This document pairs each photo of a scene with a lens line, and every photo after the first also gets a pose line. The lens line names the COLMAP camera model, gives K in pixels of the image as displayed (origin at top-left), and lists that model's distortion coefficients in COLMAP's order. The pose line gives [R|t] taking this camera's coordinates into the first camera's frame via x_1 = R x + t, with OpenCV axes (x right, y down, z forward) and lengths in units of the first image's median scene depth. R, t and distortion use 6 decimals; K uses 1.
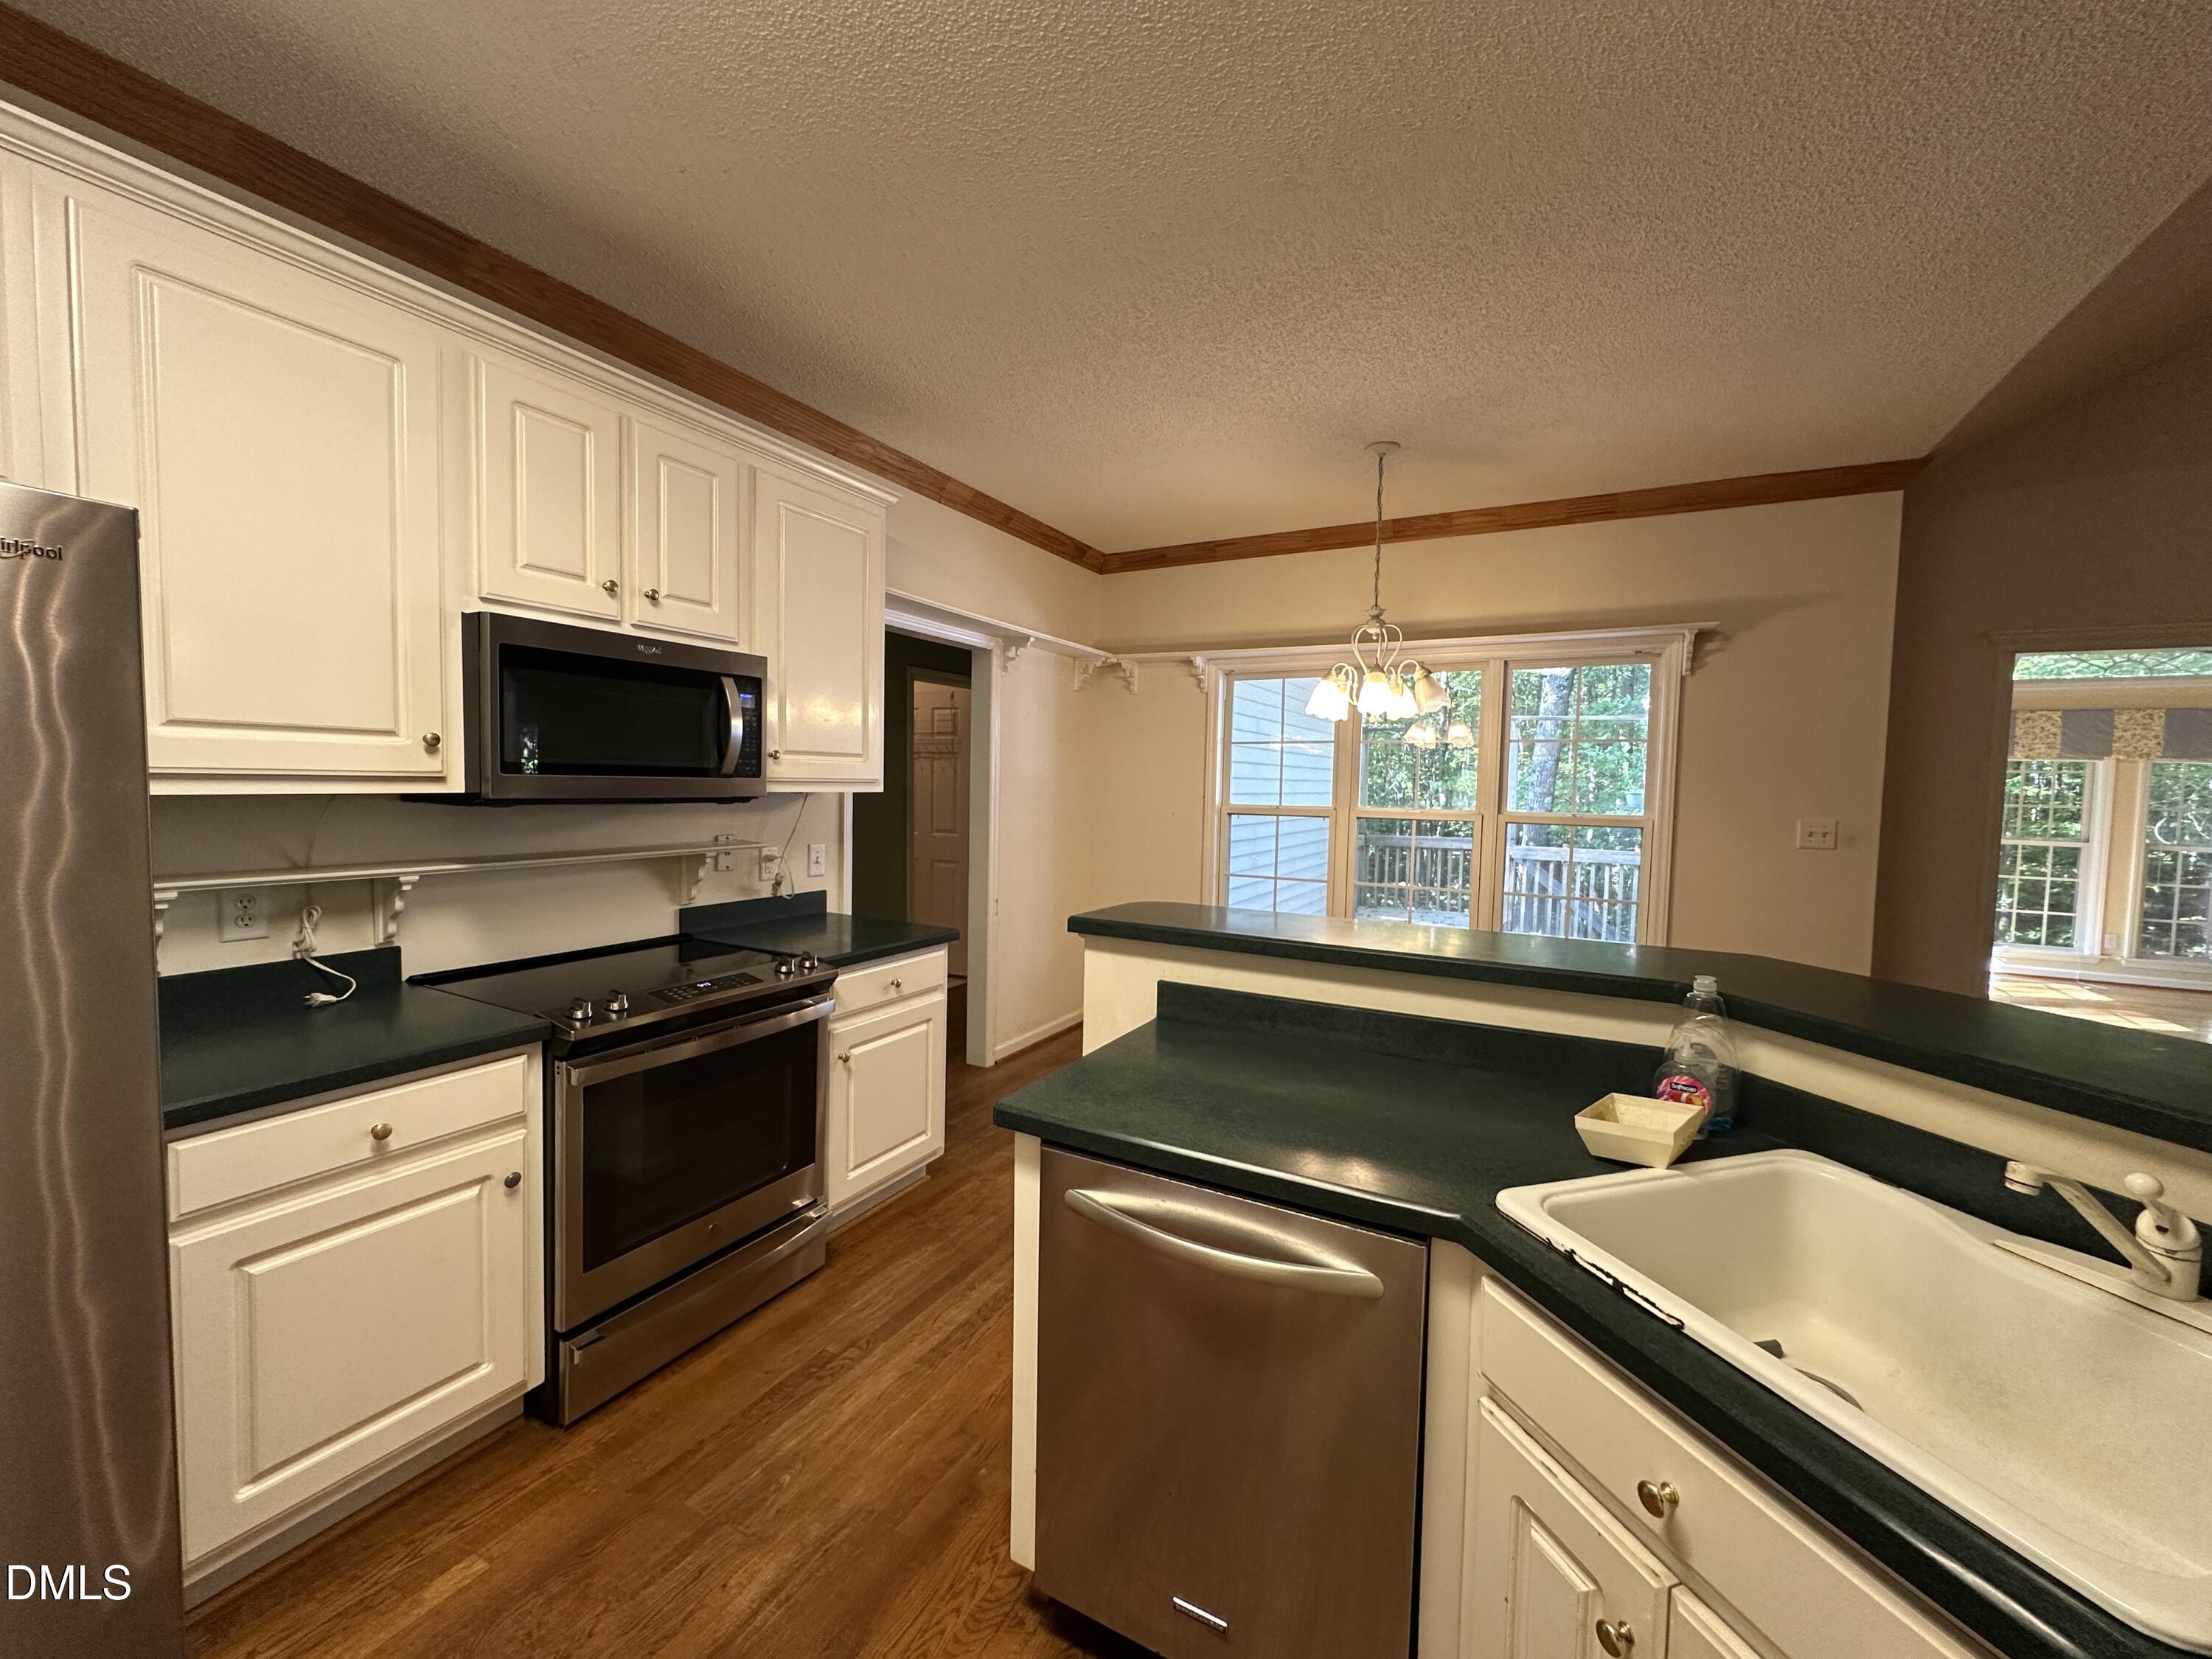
lens RADIAL K [[877.6, 0, 1104.8], [0, 877.6, 825.5], [0, 0, 1]] dist [-0.003371, 0.001124]
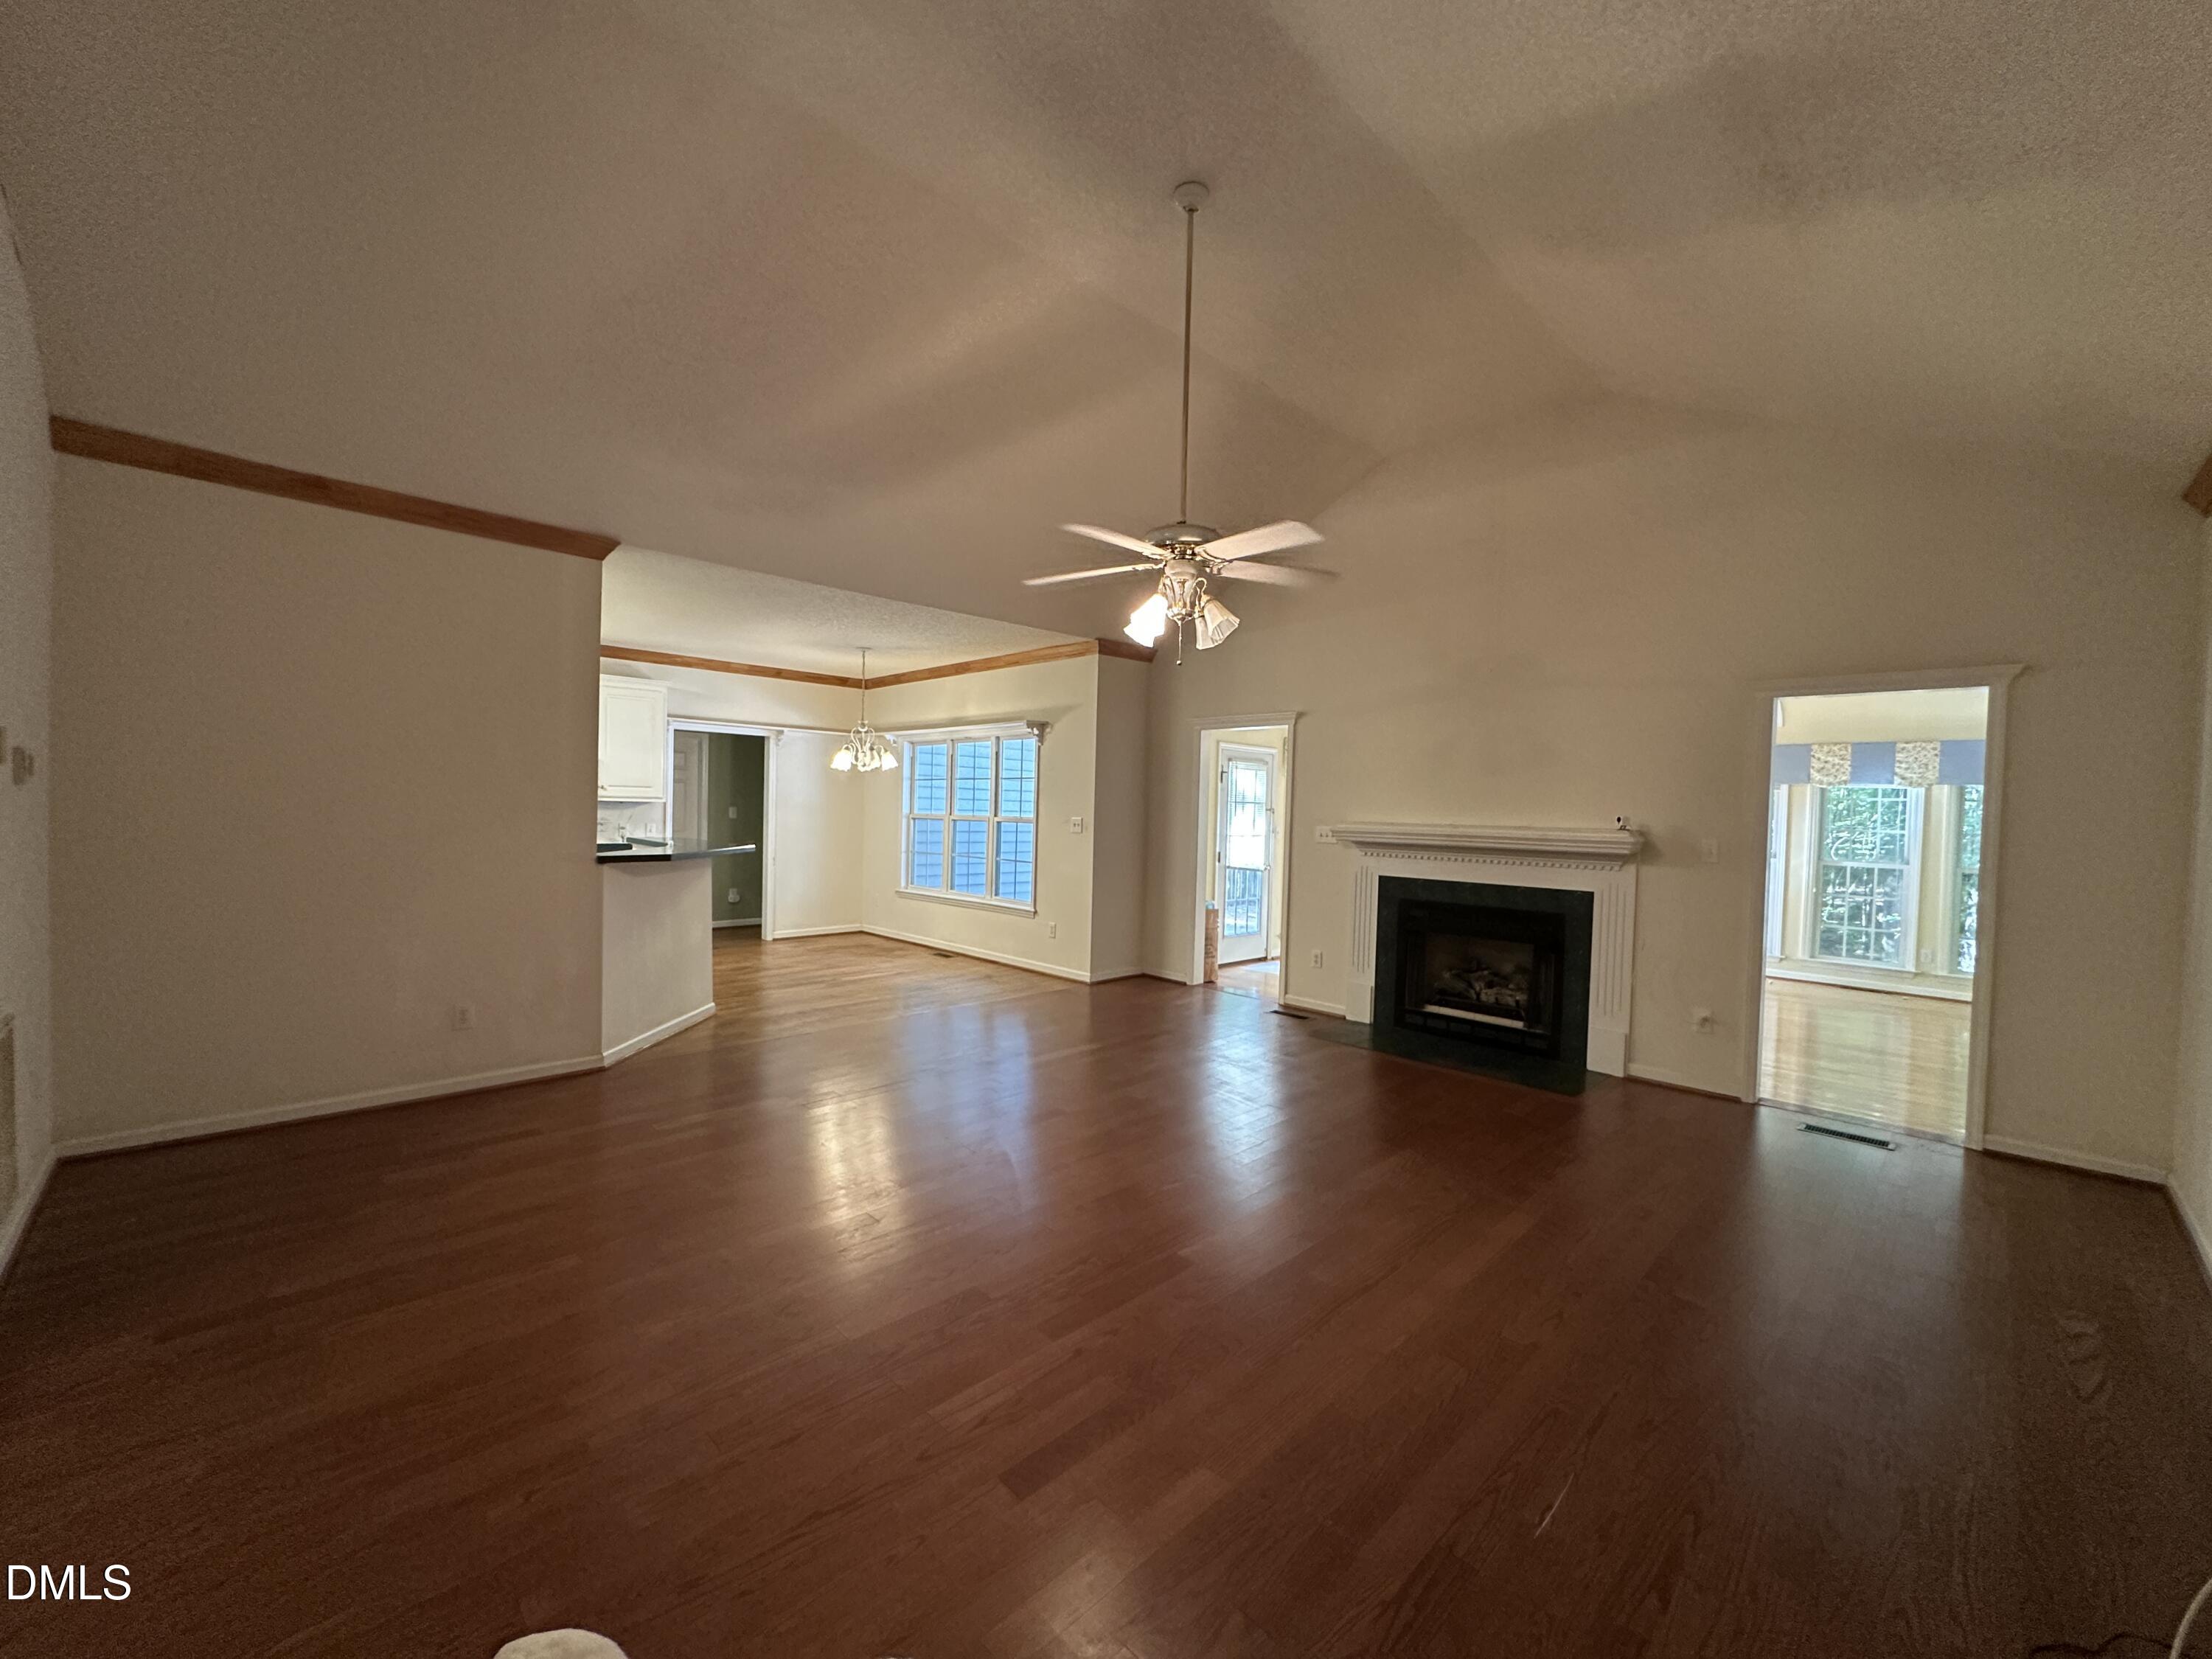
lens RADIAL K [[877.6, 0, 1118.9], [0, 877.6, 829.6], [0, 0, 1]] dist [-0.003371, 0.001124]
pose [[0.959477, 0.010356, -0.281598, 1.202477], [-0.018799, 0.999451, -0.027299, 0.059487], [0.281161, 0.031486, 0.959144, -0.718116]]
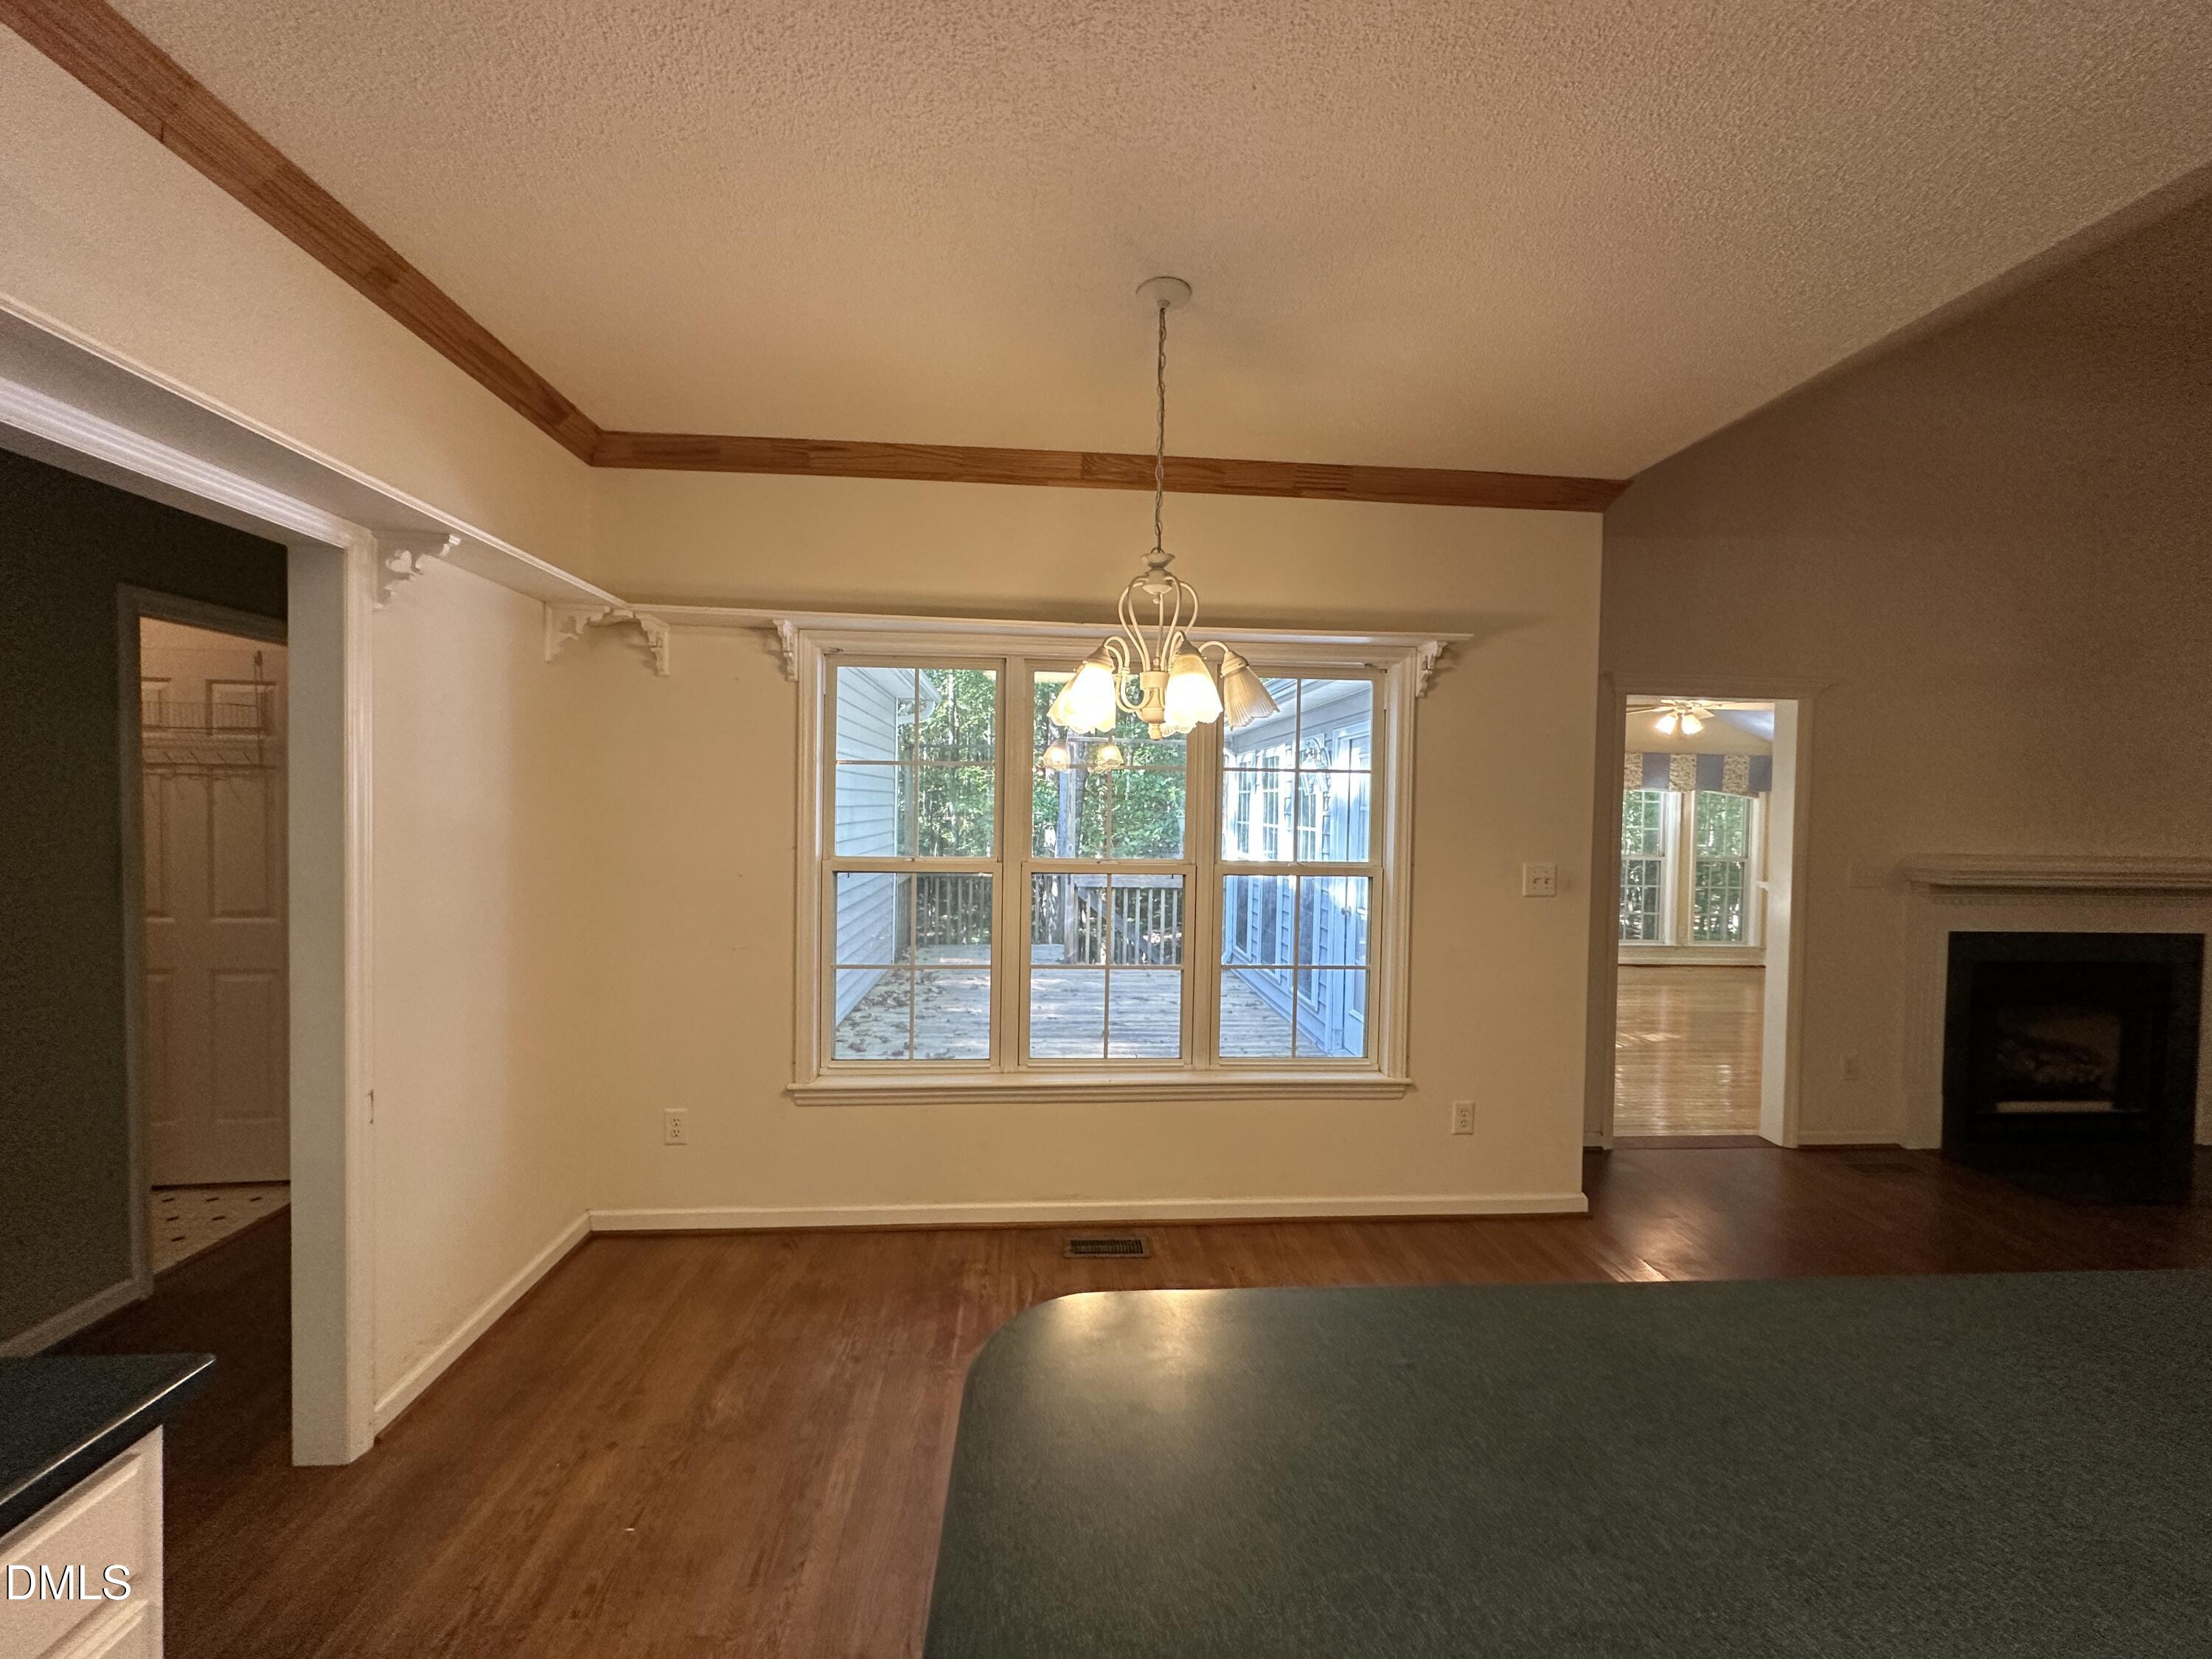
lens RADIAL K [[877.6, 0, 1099.6], [0, 877.6, 827.3], [0, 0, 1]] dist [-0.003371, 0.001124]
pose [[0.842025, -0.018933, 0.539106, -0.045221], [0.026027, 0.999646, -0.005546, -0.042228], [-0.538810, 0.018701, 0.842220, 0.395407]]
